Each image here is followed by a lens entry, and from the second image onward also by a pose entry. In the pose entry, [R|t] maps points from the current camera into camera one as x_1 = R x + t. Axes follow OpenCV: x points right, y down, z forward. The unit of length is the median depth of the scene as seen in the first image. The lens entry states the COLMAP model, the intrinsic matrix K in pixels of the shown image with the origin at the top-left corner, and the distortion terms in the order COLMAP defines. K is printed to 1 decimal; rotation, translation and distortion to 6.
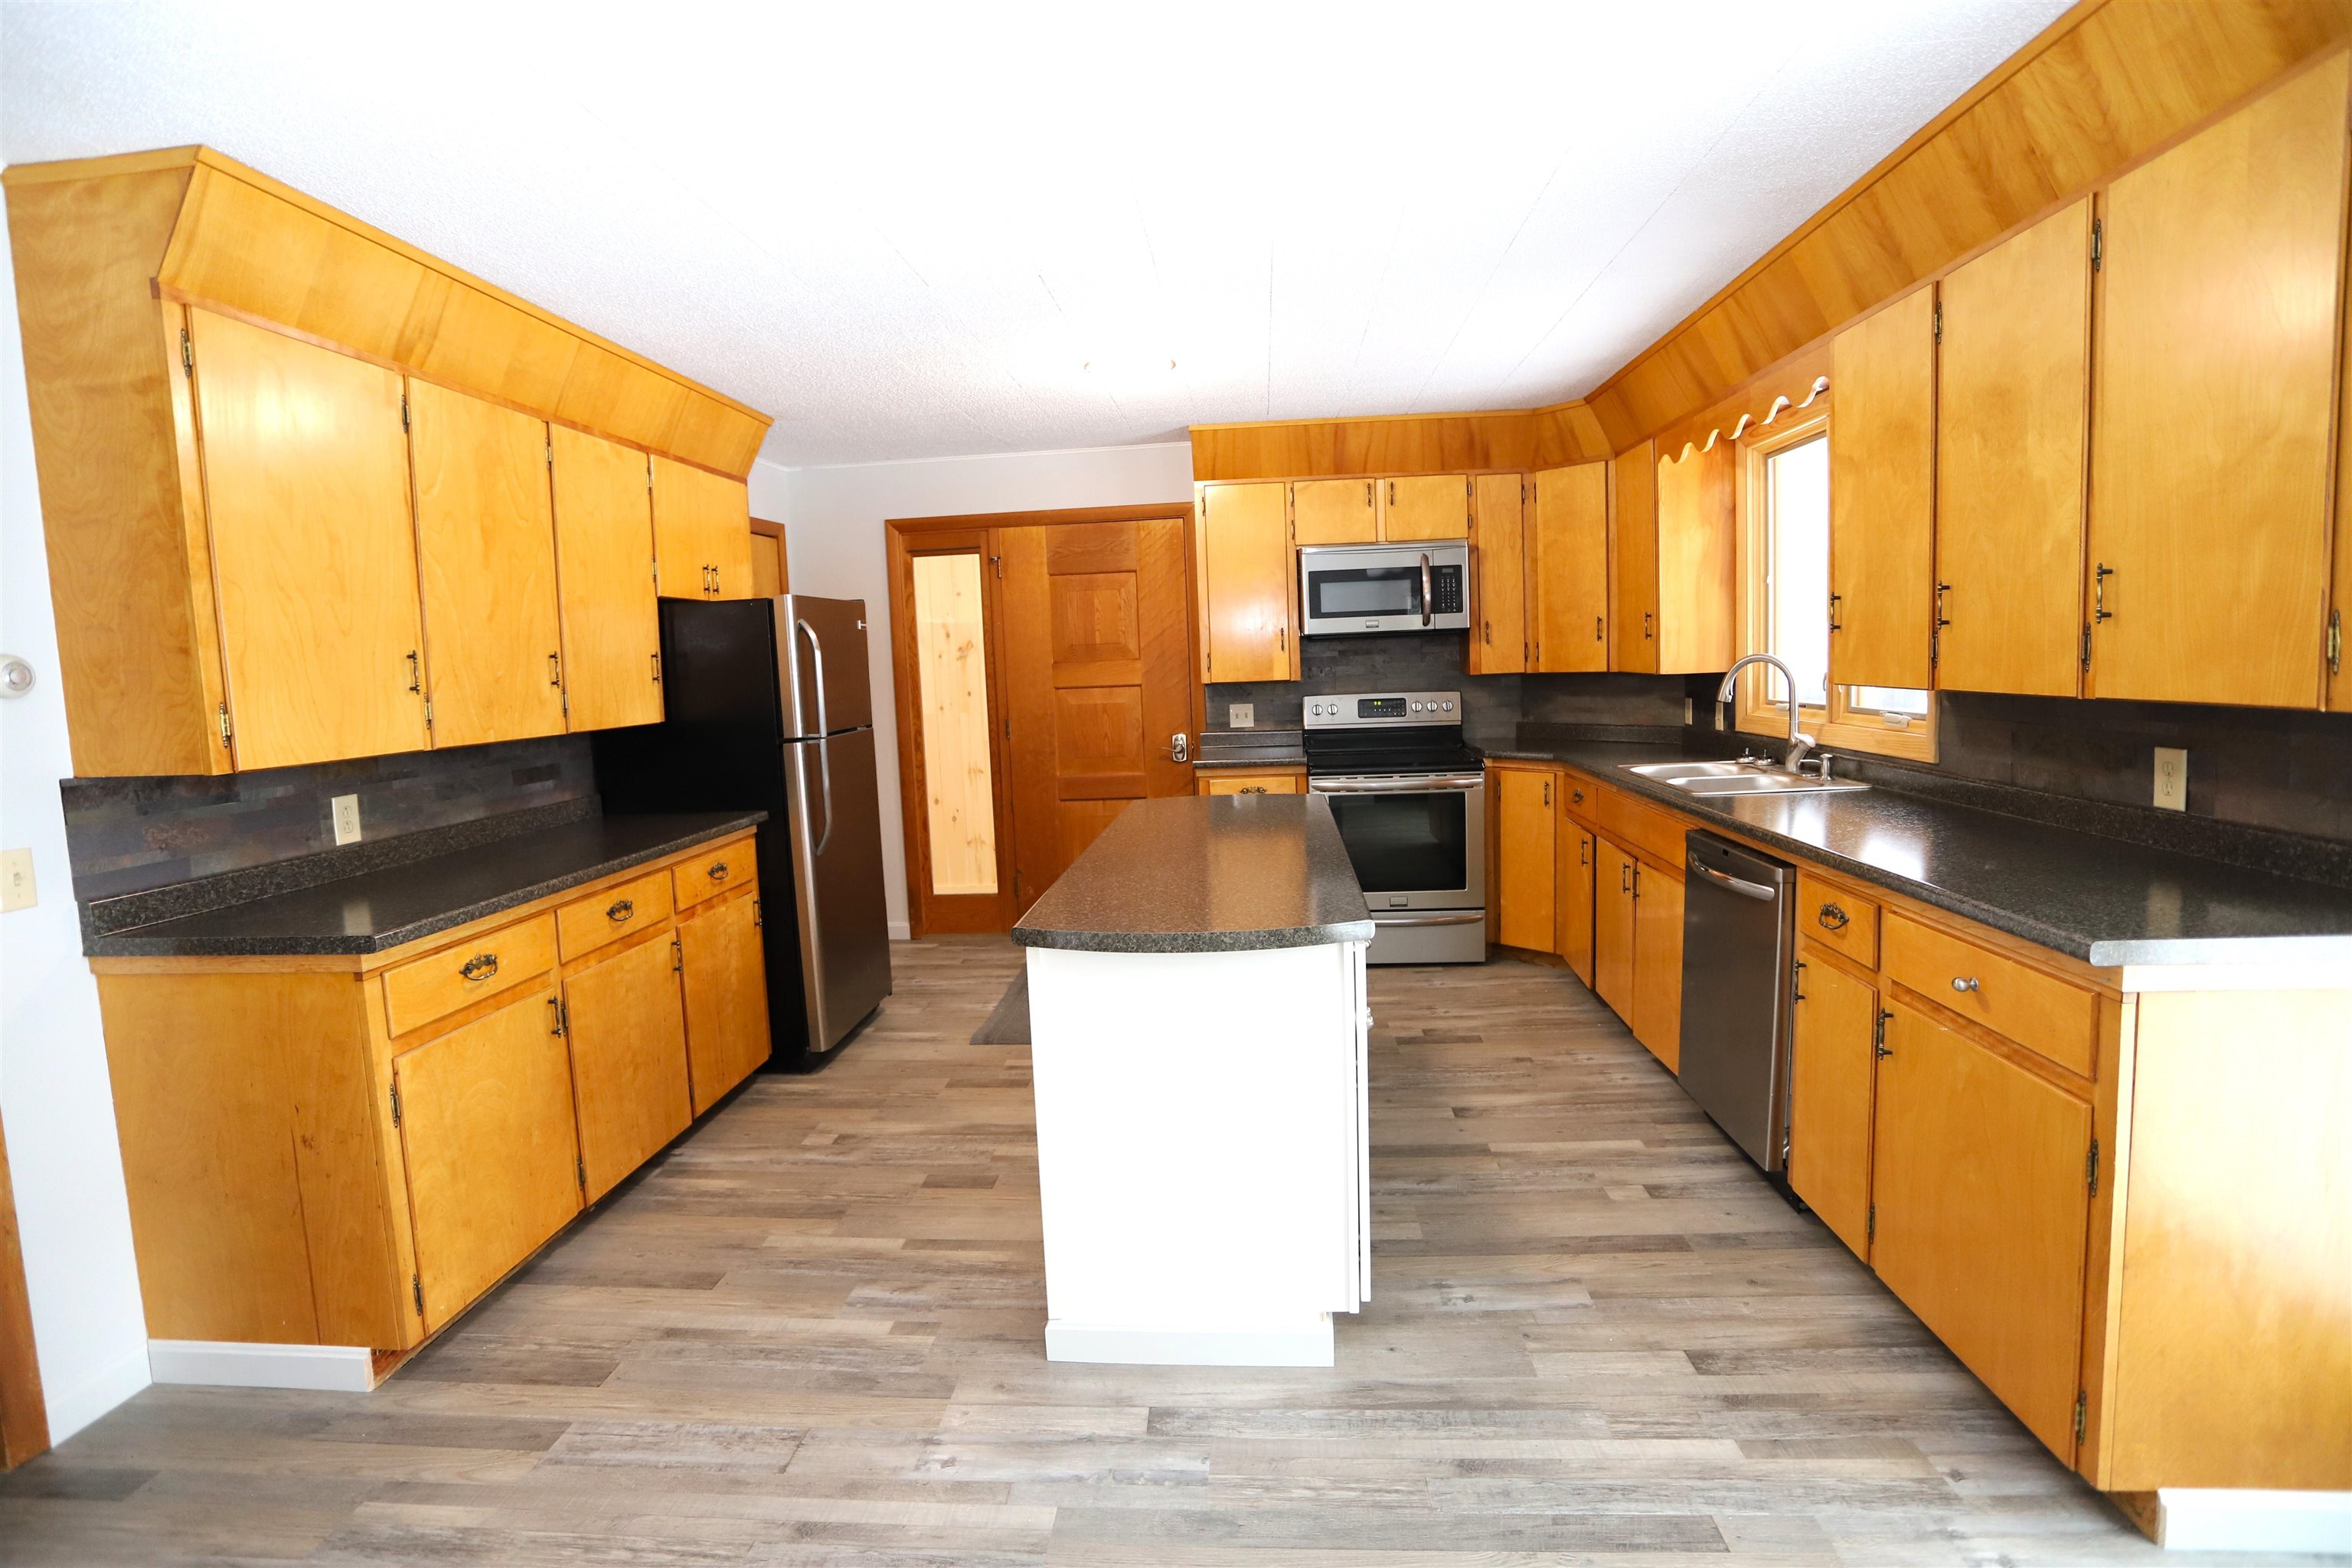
lens RADIAL K [[1141.9, 0, 1165.7], [0, 1141.9, 775.4], [0, 0, 1]] dist [-0.071221, 0.029339]
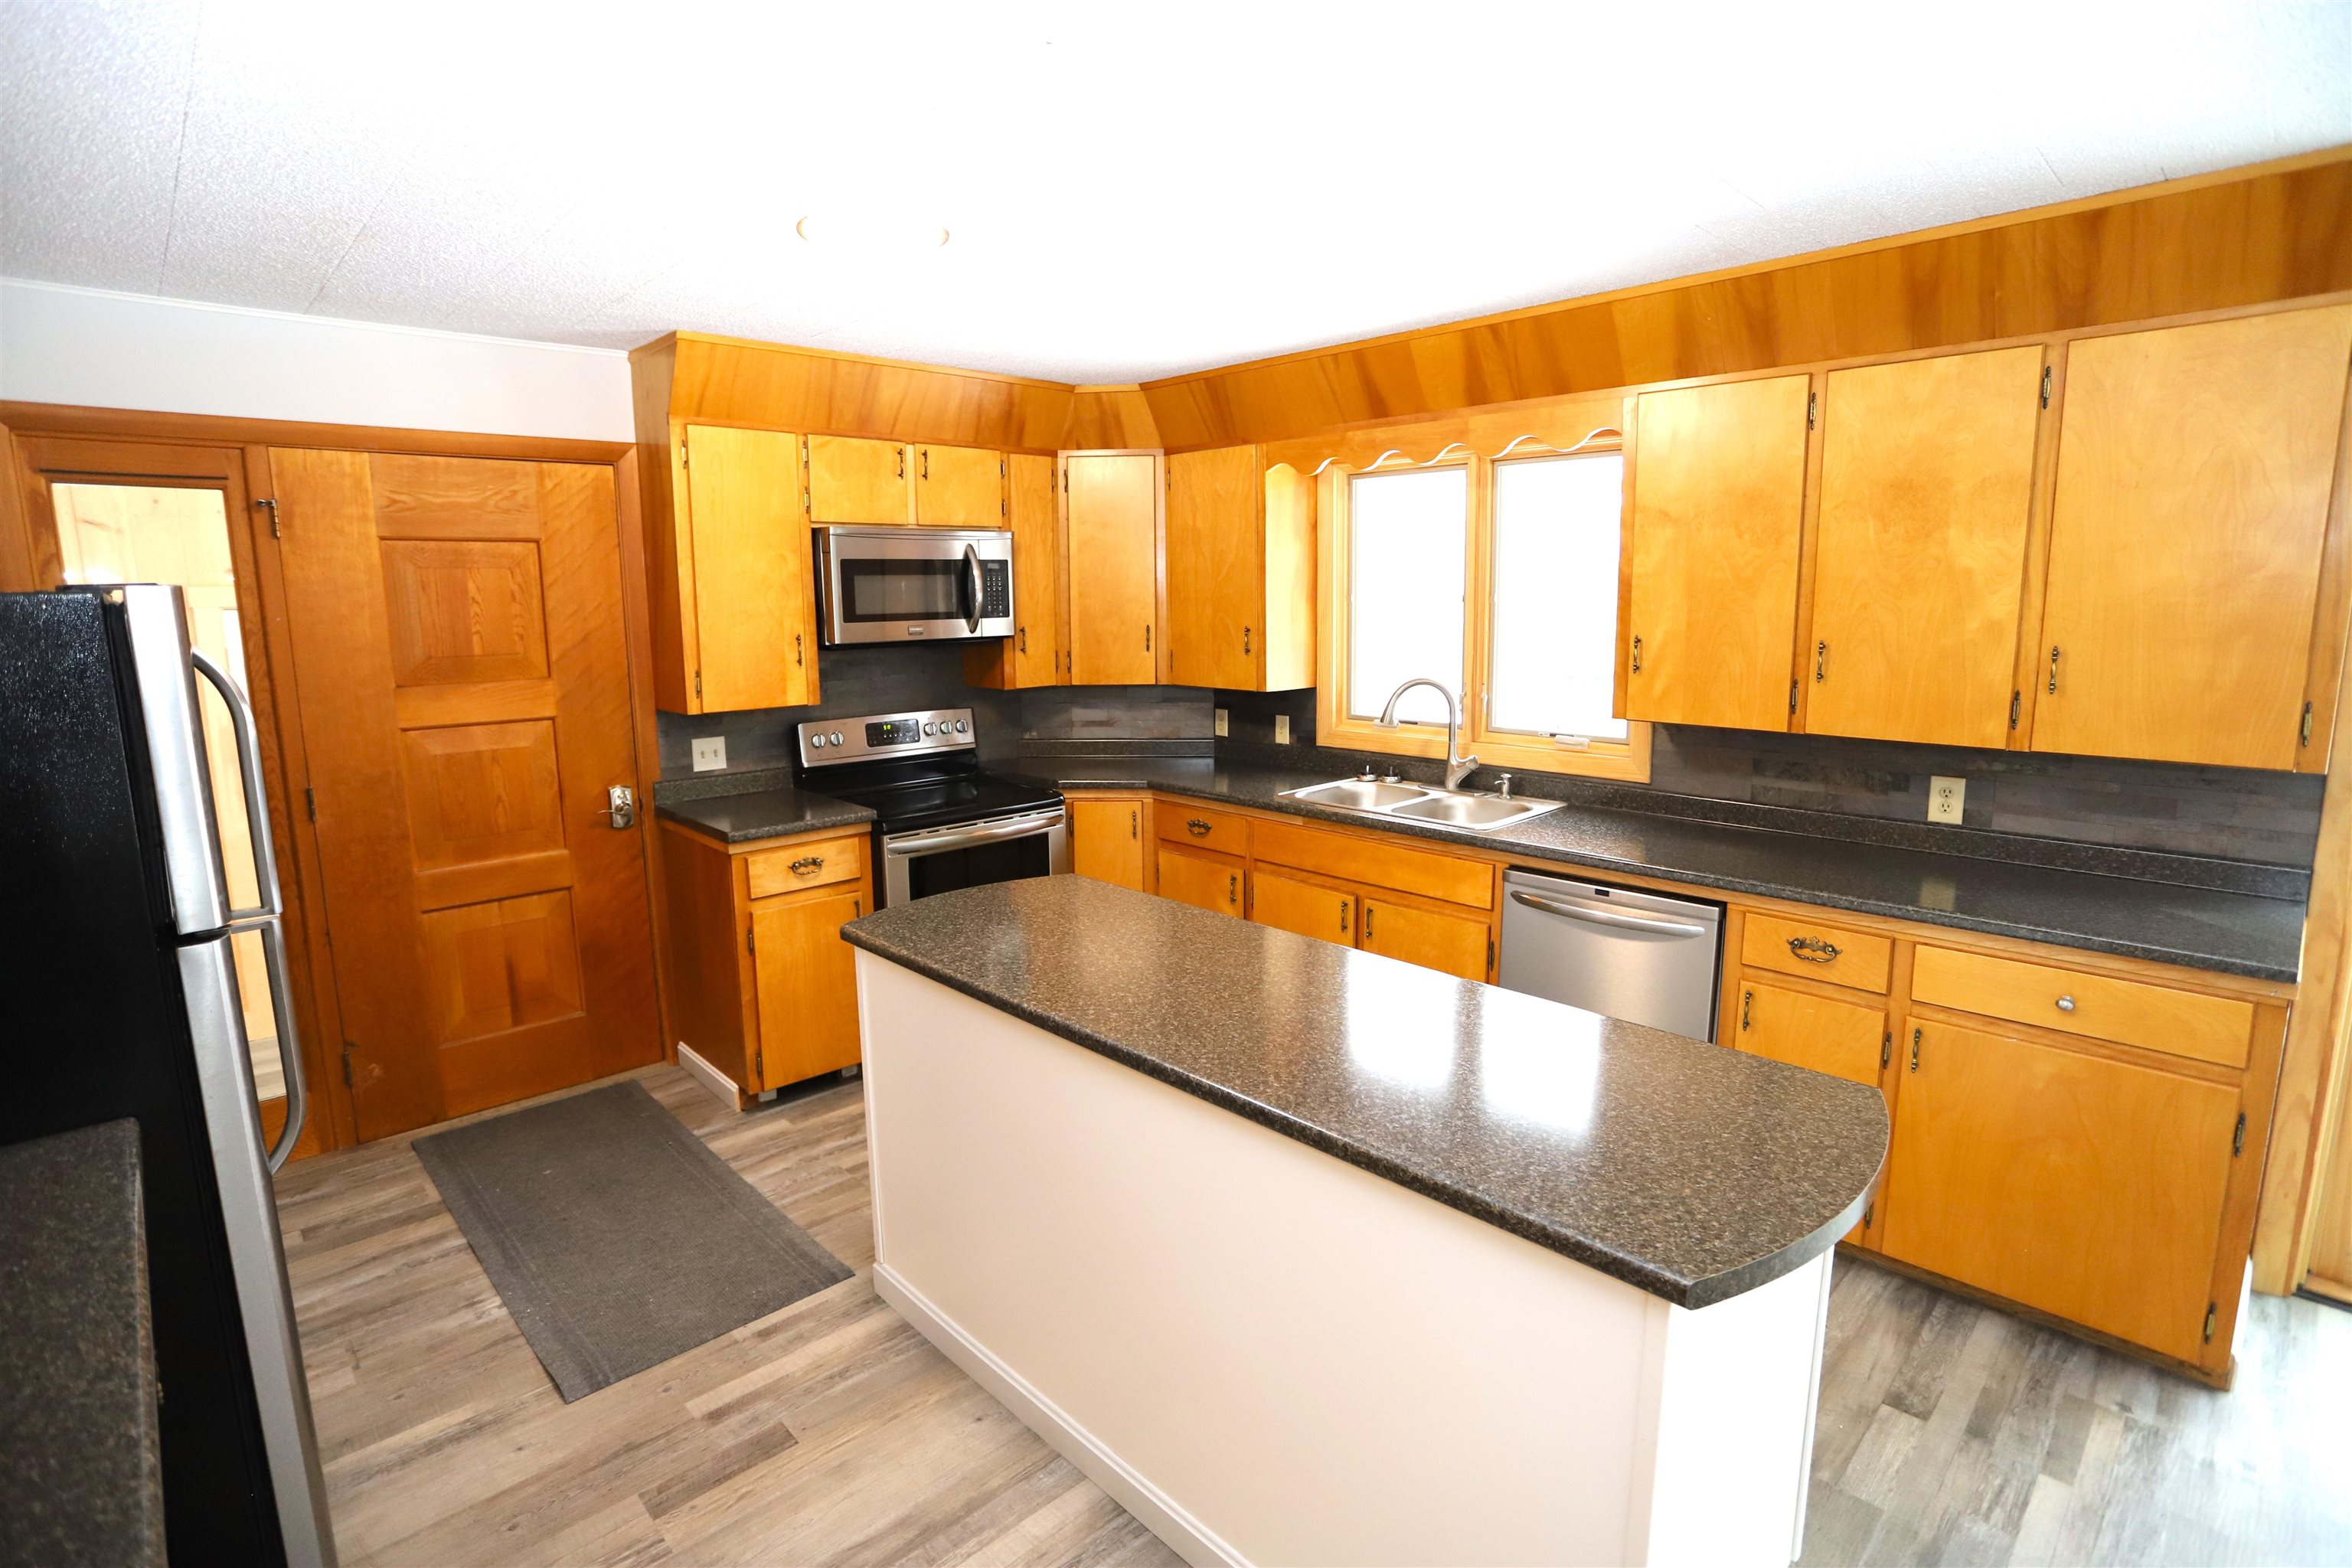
lens RADIAL K [[1141.9, 0, 1165.7], [0, 1141.9, 775.4], [0, 0, 1]] dist [-0.071221, 0.029339]
pose [[0.664712, -0.085986, 0.742135, -0.433584], [0.061224, 0.996283, 0.060596, -0.103722], [-0.744587, 0.005158, 0.667506, 0.516153]]
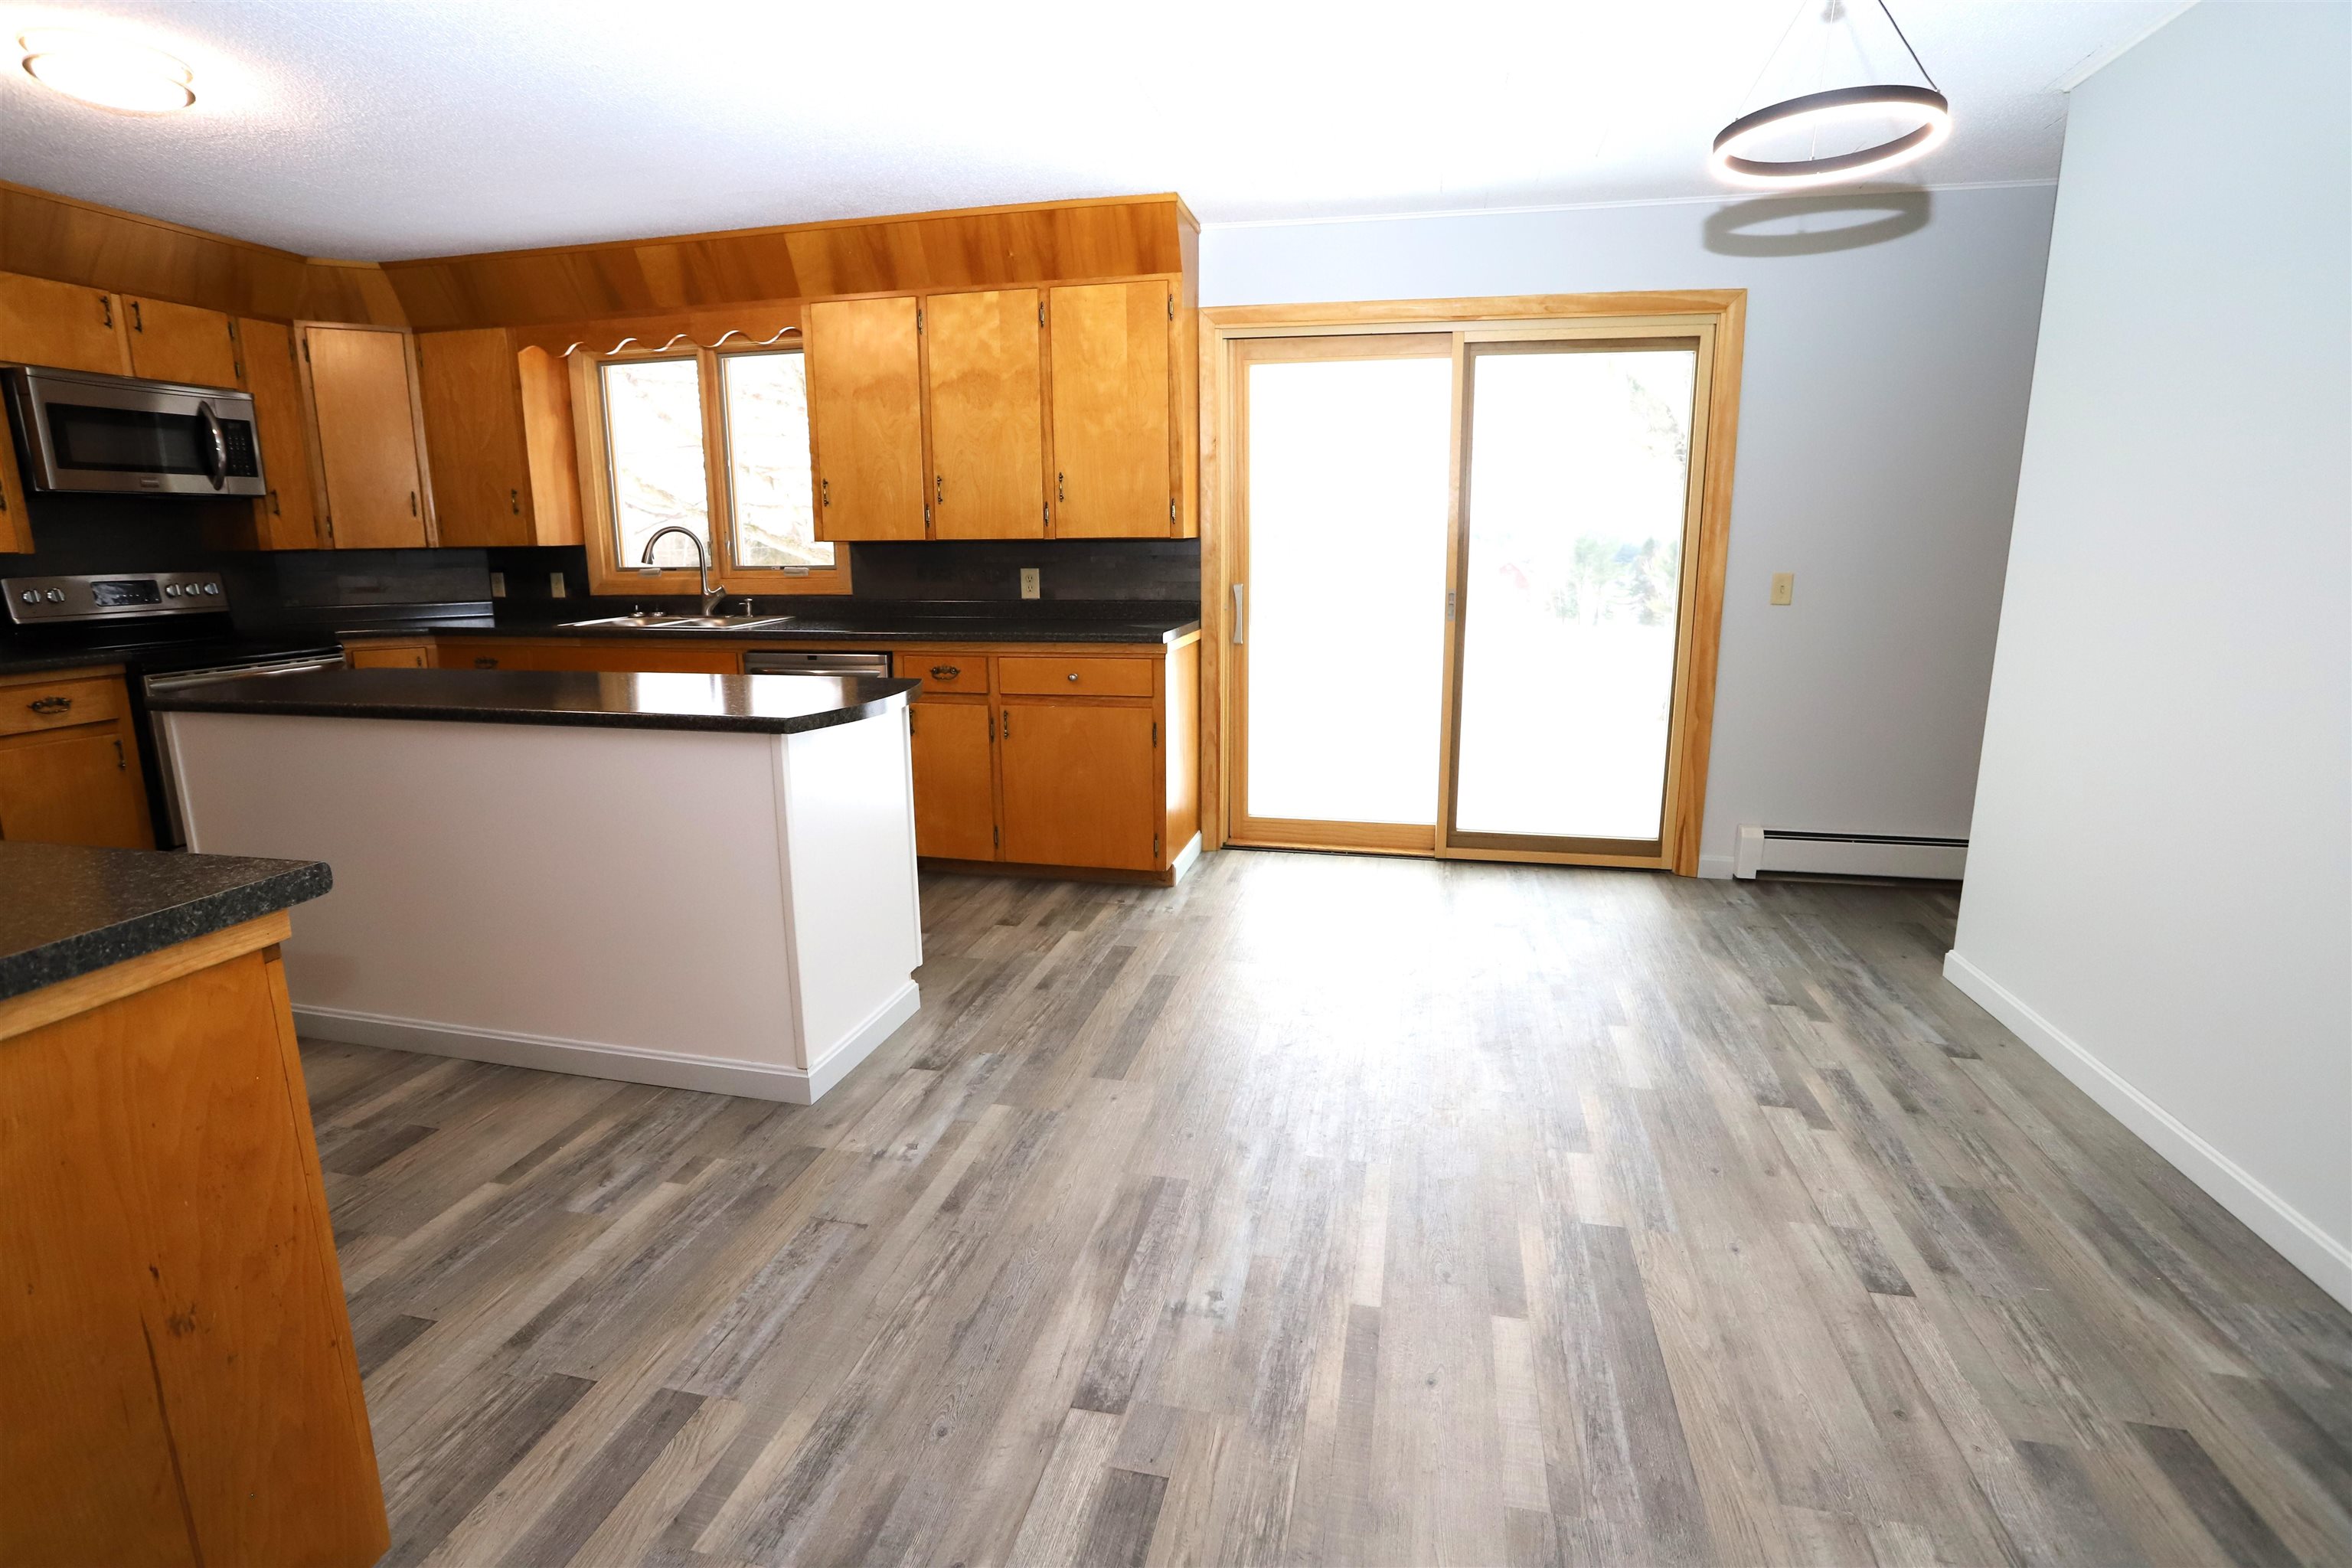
lens RADIAL K [[1141.9, 0, 1165.7], [0, 1141.9, 775.4], [0, 0, 1]] dist [-0.071221, 0.029339]
pose [[0.141874, -0.167259, 0.975652, -0.737821], [0.101246, 0.982904, 0.153779, 0.033287], [-0.984693, 0.076963, 0.156383, 0.288383]]
